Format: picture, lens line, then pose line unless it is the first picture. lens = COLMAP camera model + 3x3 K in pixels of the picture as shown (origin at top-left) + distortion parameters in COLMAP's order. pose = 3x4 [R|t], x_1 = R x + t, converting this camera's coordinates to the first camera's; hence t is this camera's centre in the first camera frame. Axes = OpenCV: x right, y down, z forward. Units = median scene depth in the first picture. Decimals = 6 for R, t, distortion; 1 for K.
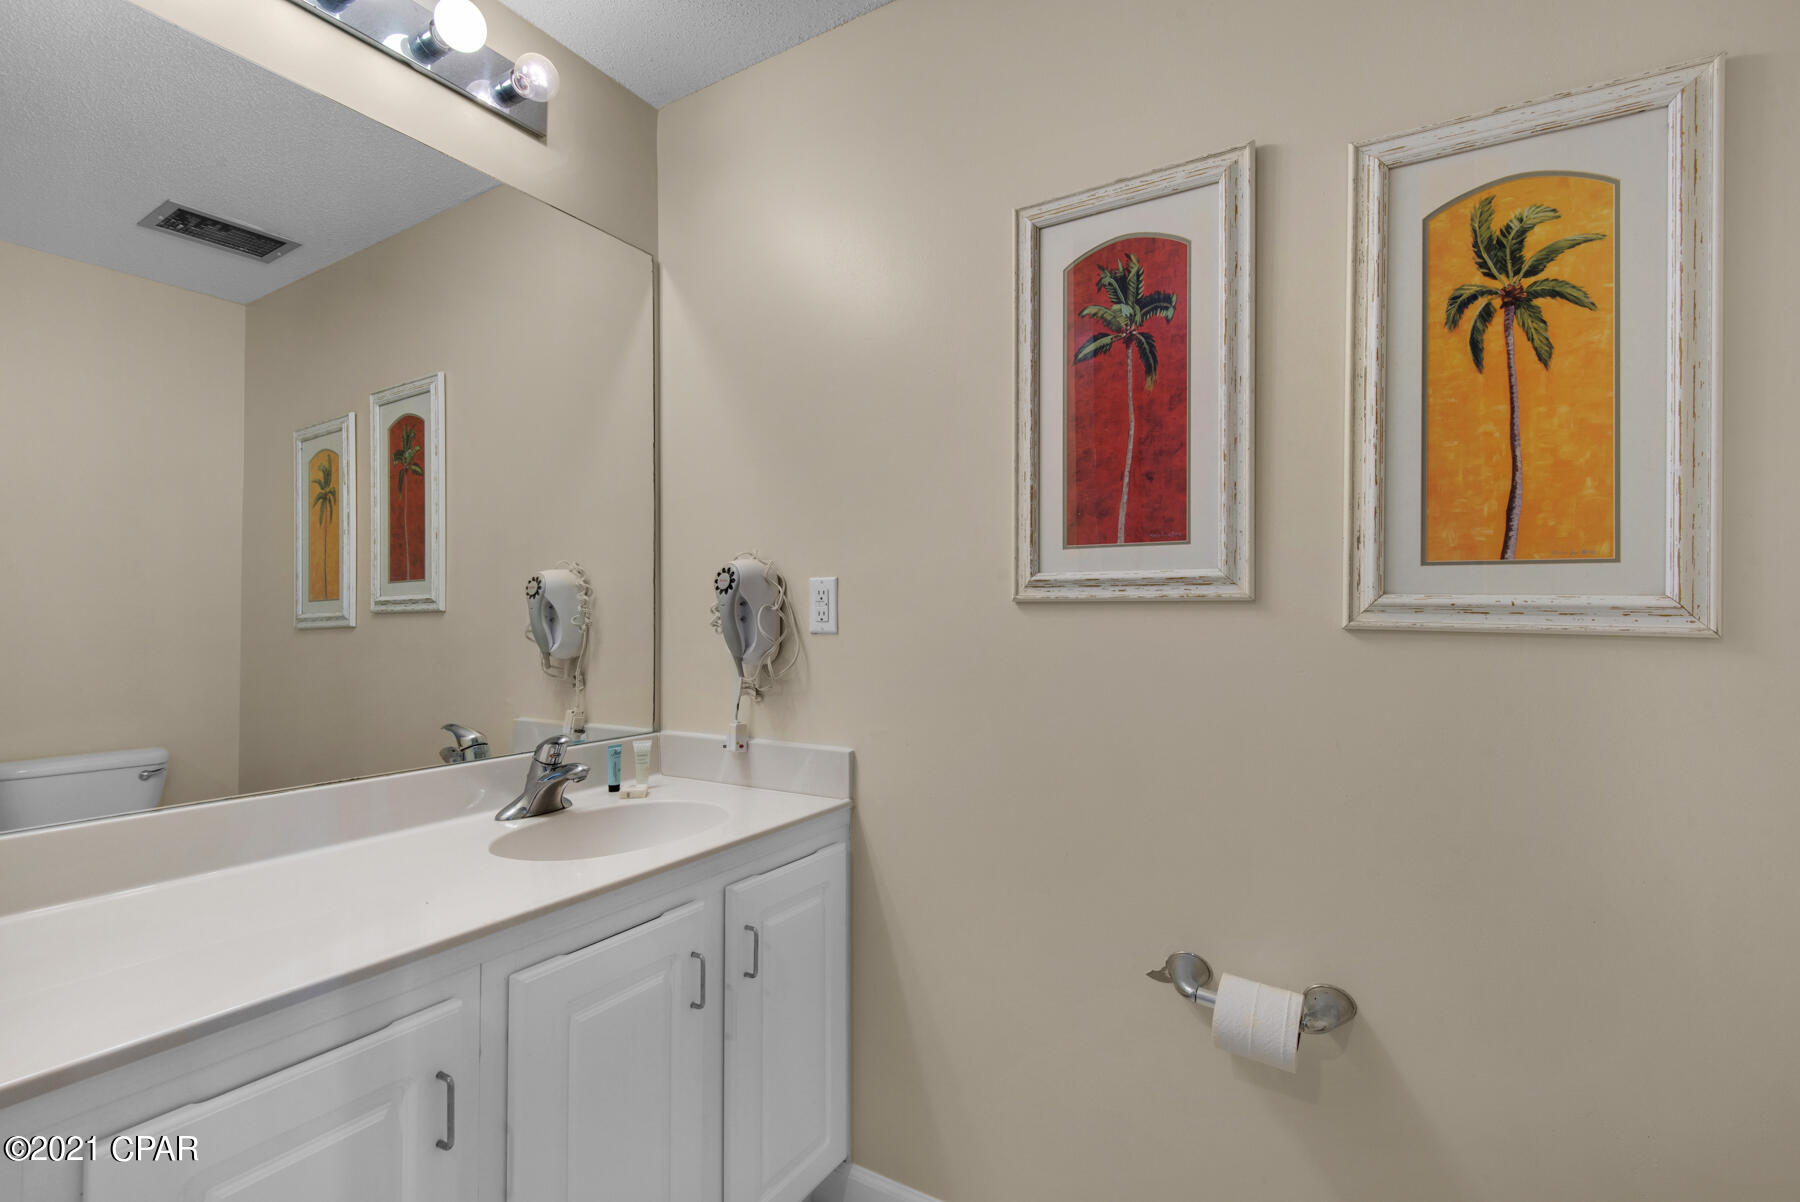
lens RADIAL K [[853.8, 0, 902.0], [0, 853.8, 627.9], [0, 0, 1]] dist [0.000773, -0.000337]
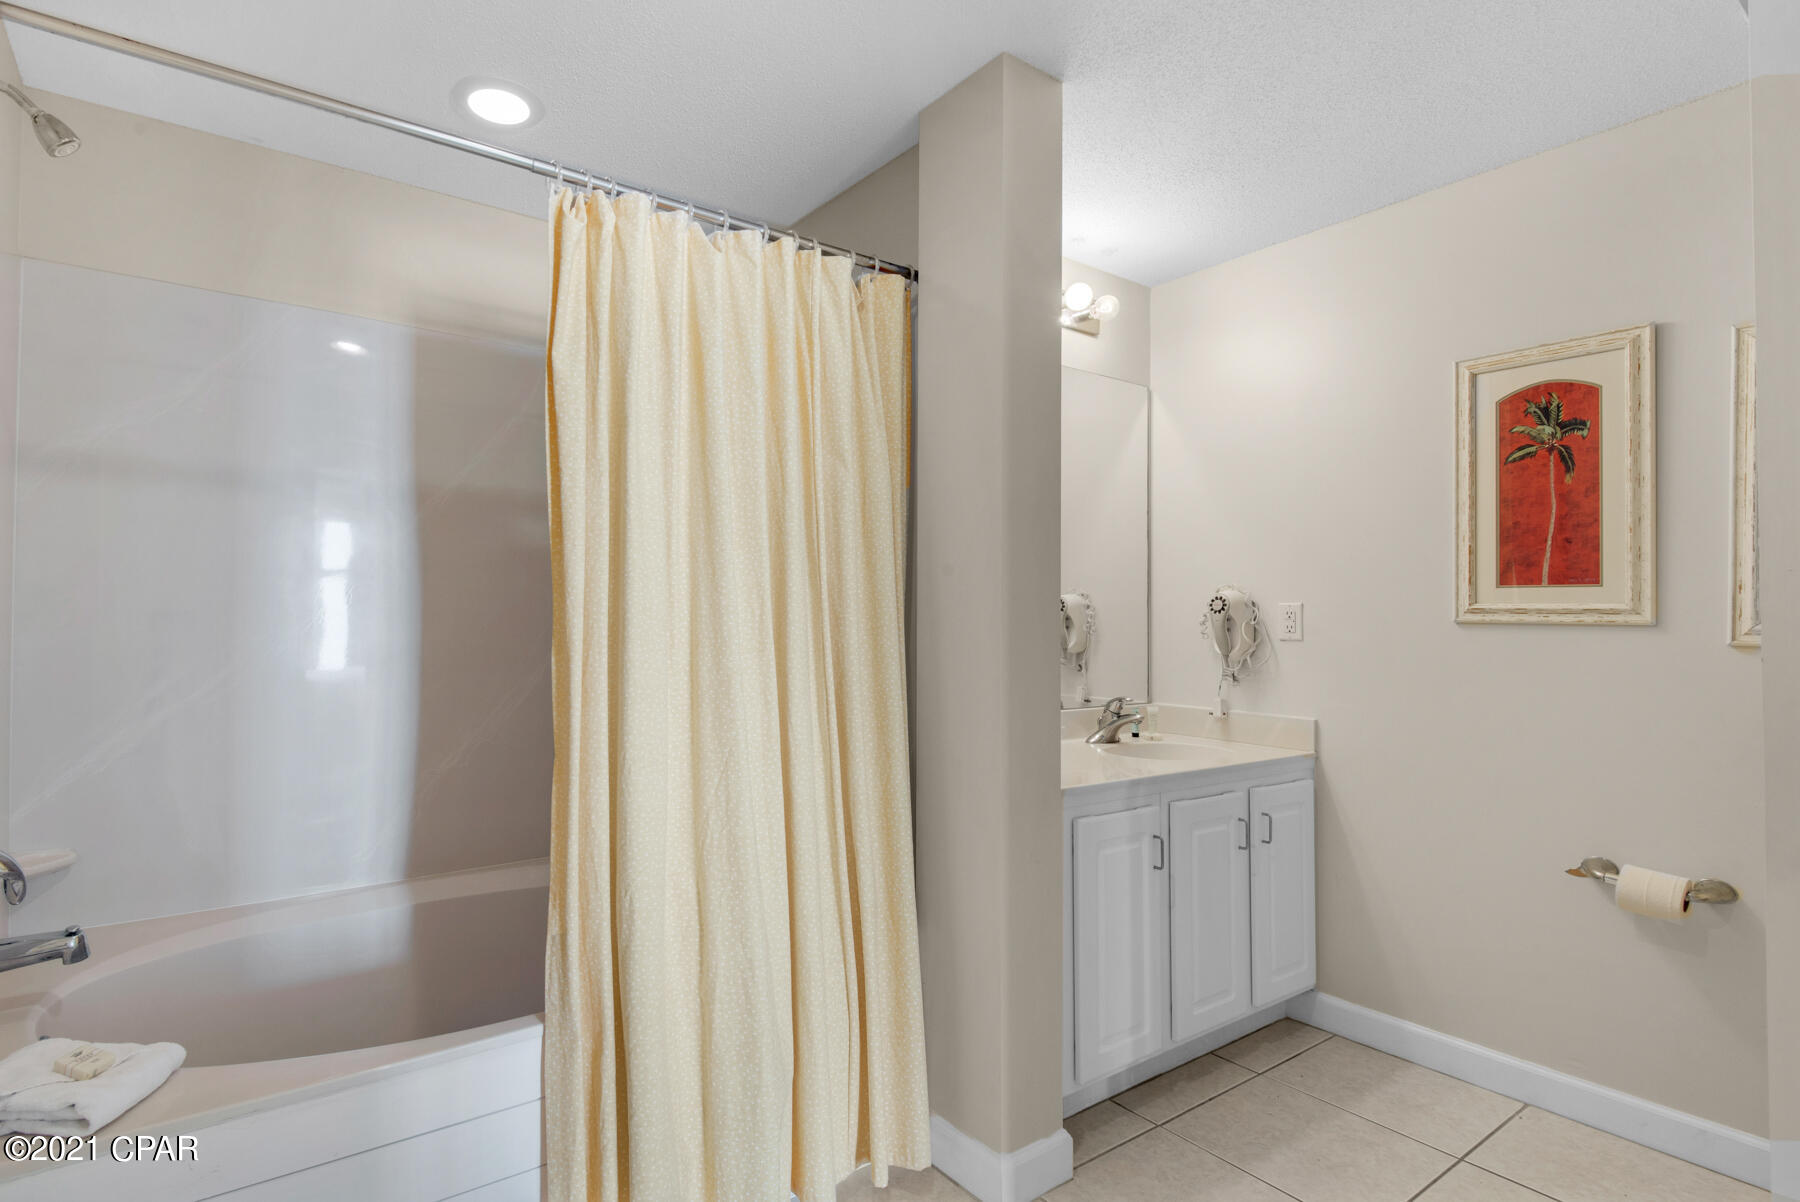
lens RADIAL K [[883.9, 0, 771.8], [0, 883.9, 607.7], [0, 0, 1]] dist [-0.003430, -0.006432]
pose [[0.888201, 0.005683, -0.459421, -0.241175], [-0.016608, 0.999667, -0.019743, -0.006295], [0.459156, 0.025166, 0.887999, -0.994661]]
